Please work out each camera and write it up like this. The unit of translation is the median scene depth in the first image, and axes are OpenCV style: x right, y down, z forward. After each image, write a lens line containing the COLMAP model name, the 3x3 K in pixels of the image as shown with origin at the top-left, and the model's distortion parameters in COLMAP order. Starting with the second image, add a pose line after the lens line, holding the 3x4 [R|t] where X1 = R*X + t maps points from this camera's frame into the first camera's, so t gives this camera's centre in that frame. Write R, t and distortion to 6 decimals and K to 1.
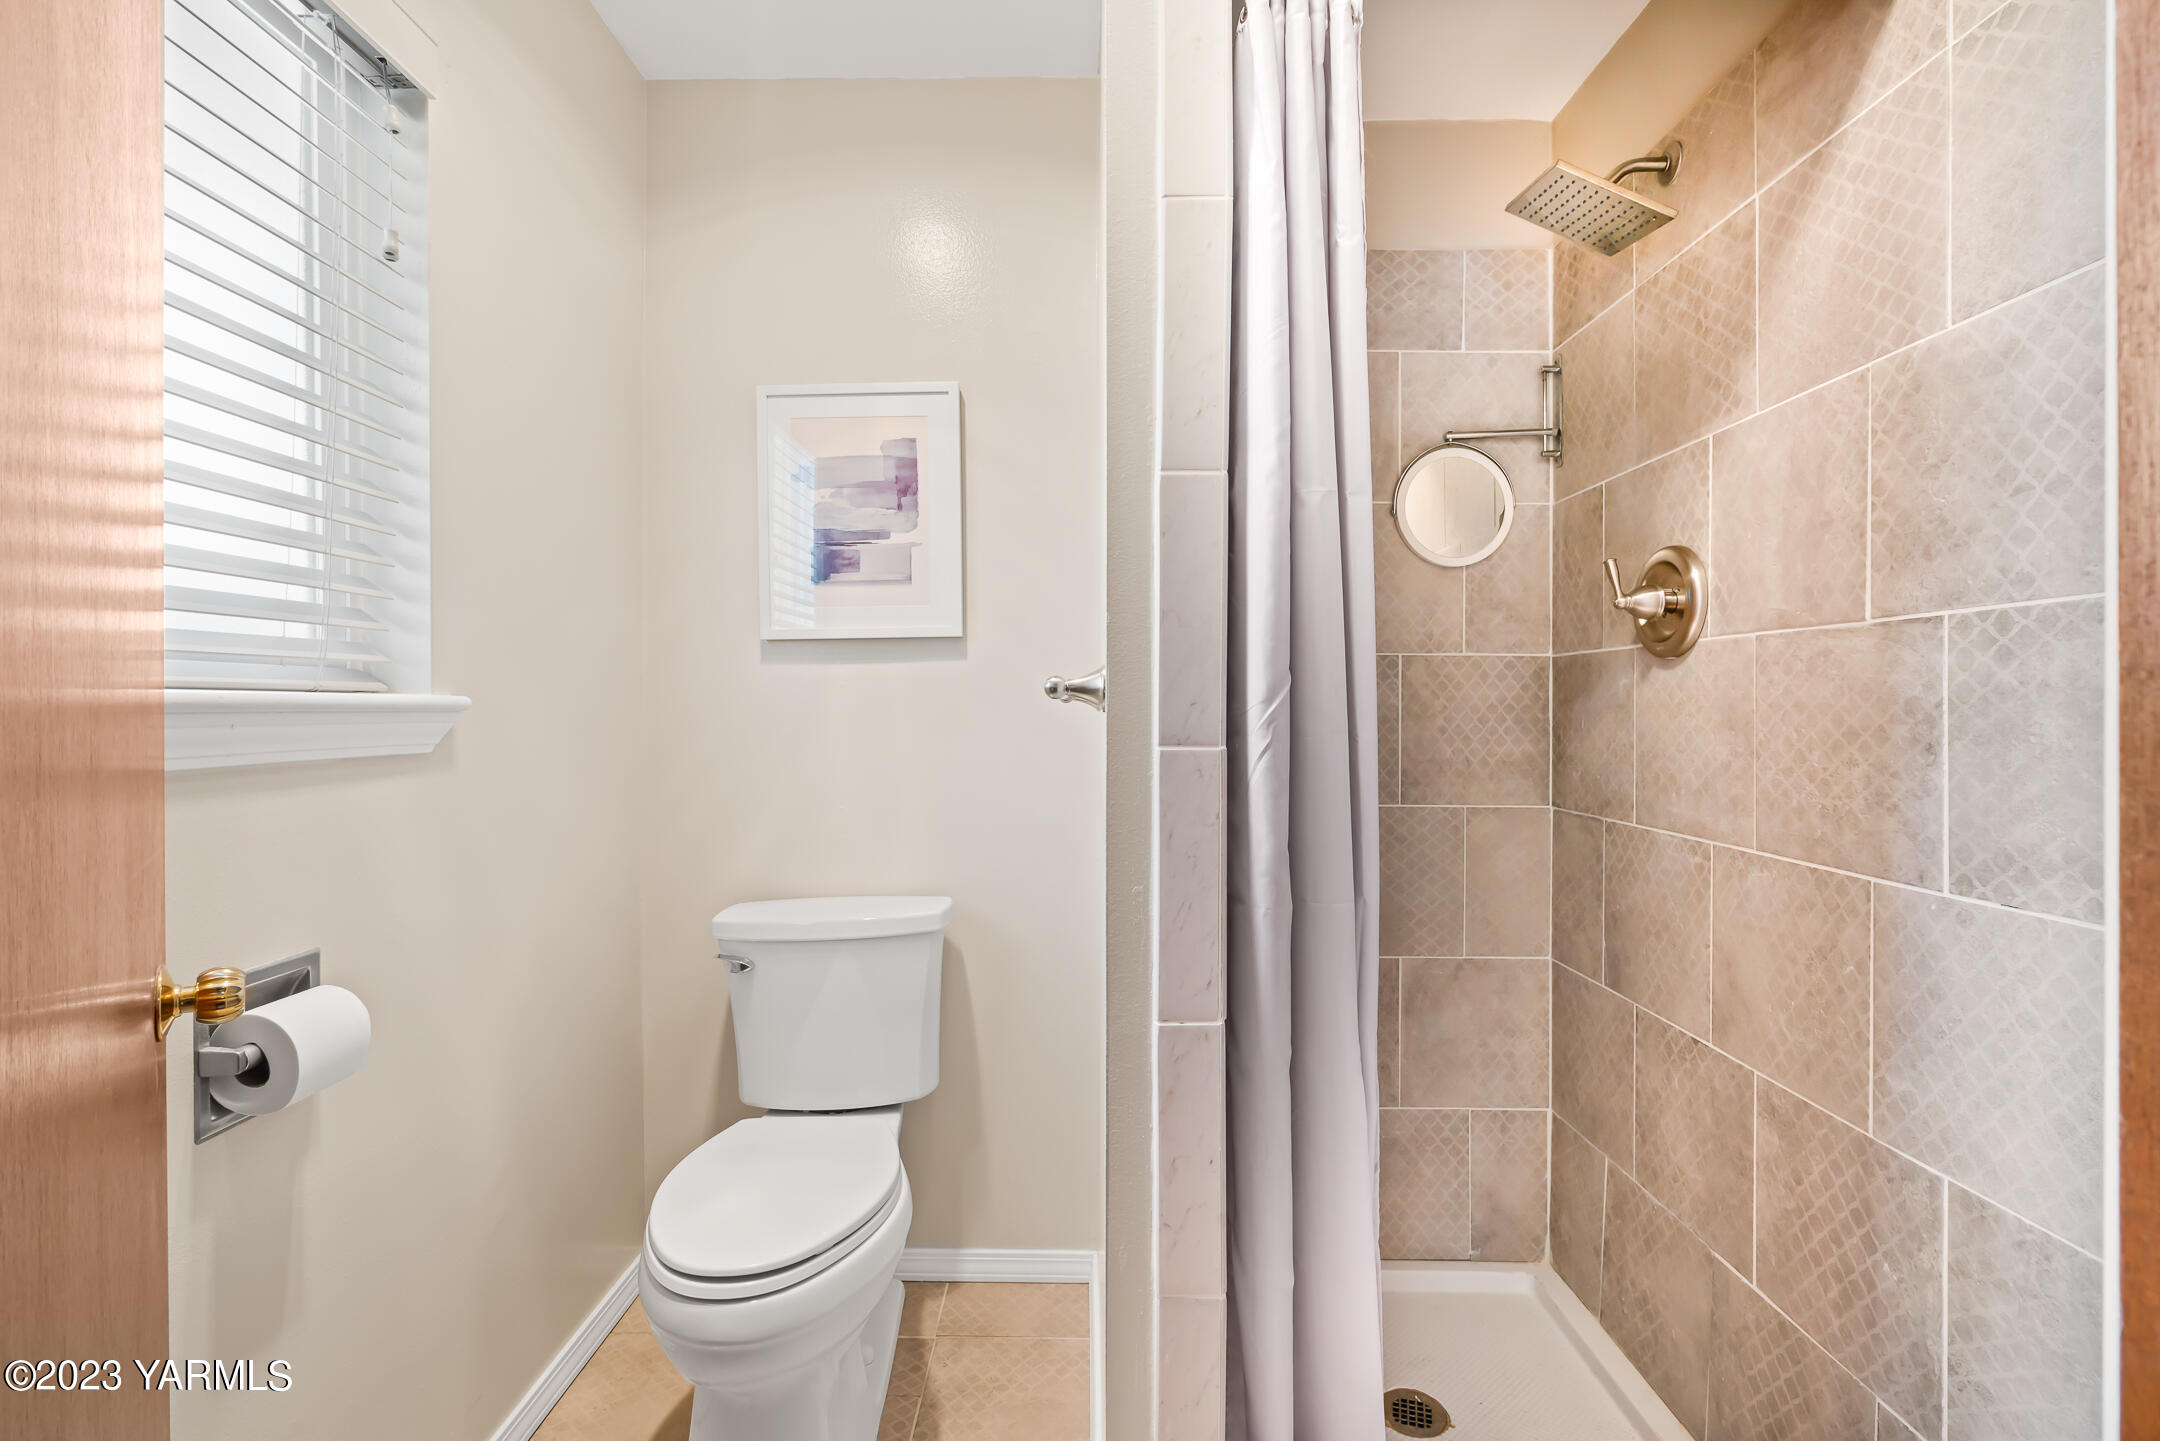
lens RADIAL K [[969.8, 0, 1077.5], [0, 969.8, 713.7], [0, 0, 1]] dist [-0.018164, 0.003806]
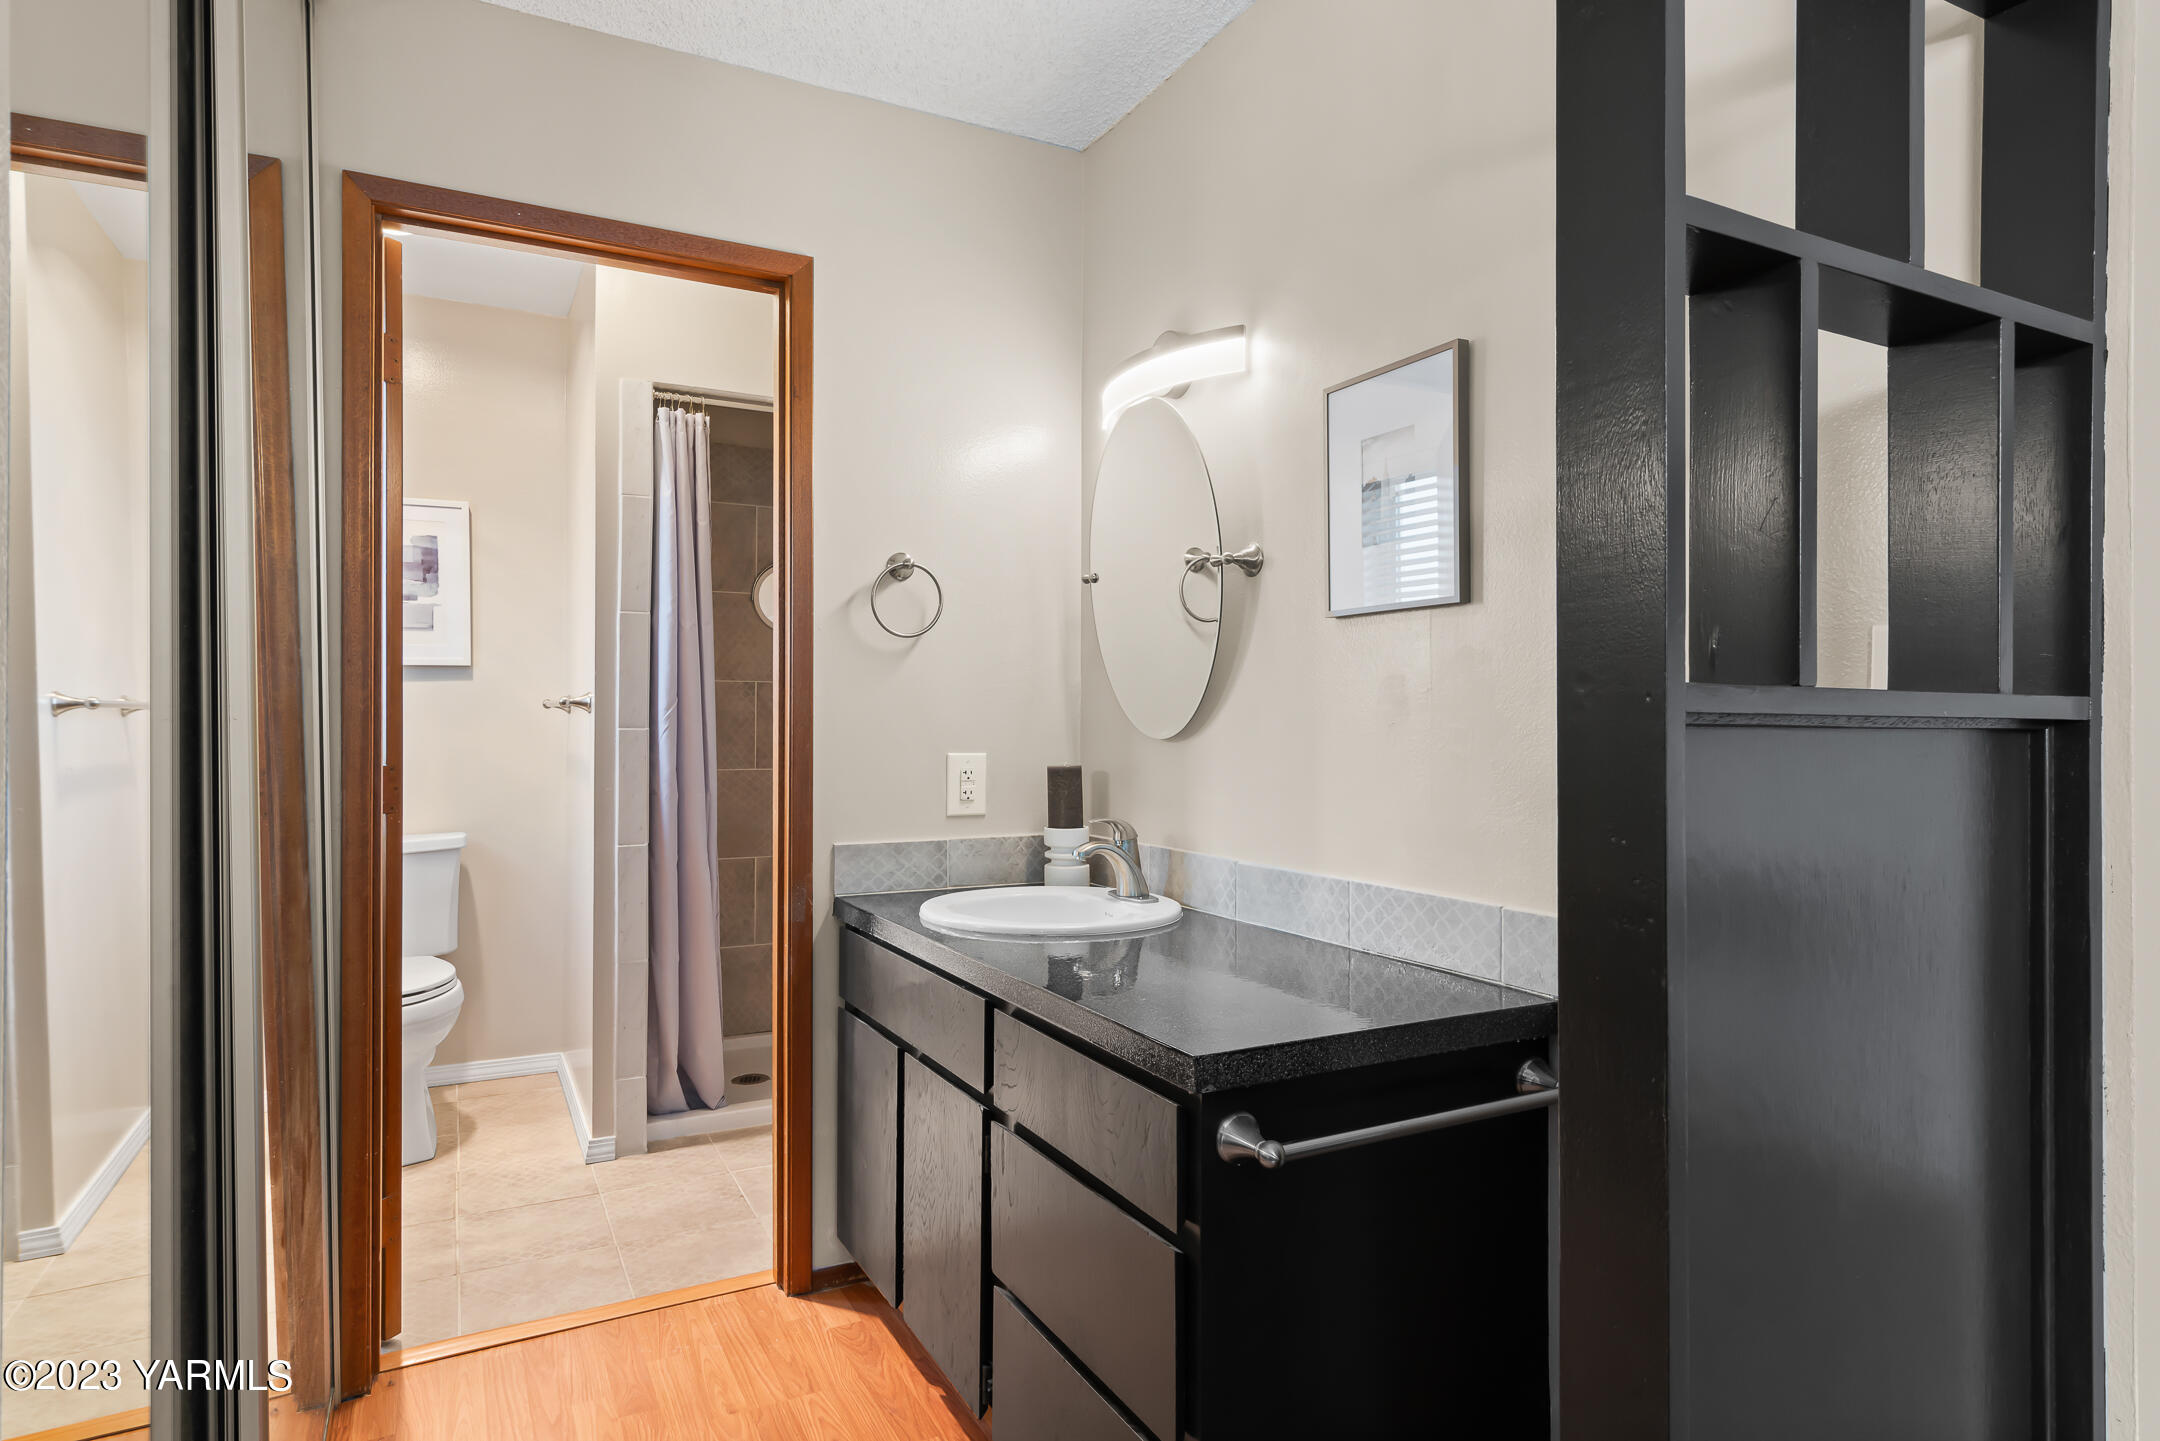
lens RADIAL K [[1187.8, 0, 1082.2], [0, 1187.8, 726.8], [0, 0, 1]] dist [0.001313, 0.000669]
pose [[0.875372, 0.005179, 0.483422, -0.207923], [-0.005013, 0.999986, -0.001637, 0.018814], [-0.483424, -0.000990, 0.875386, -1.320048]]
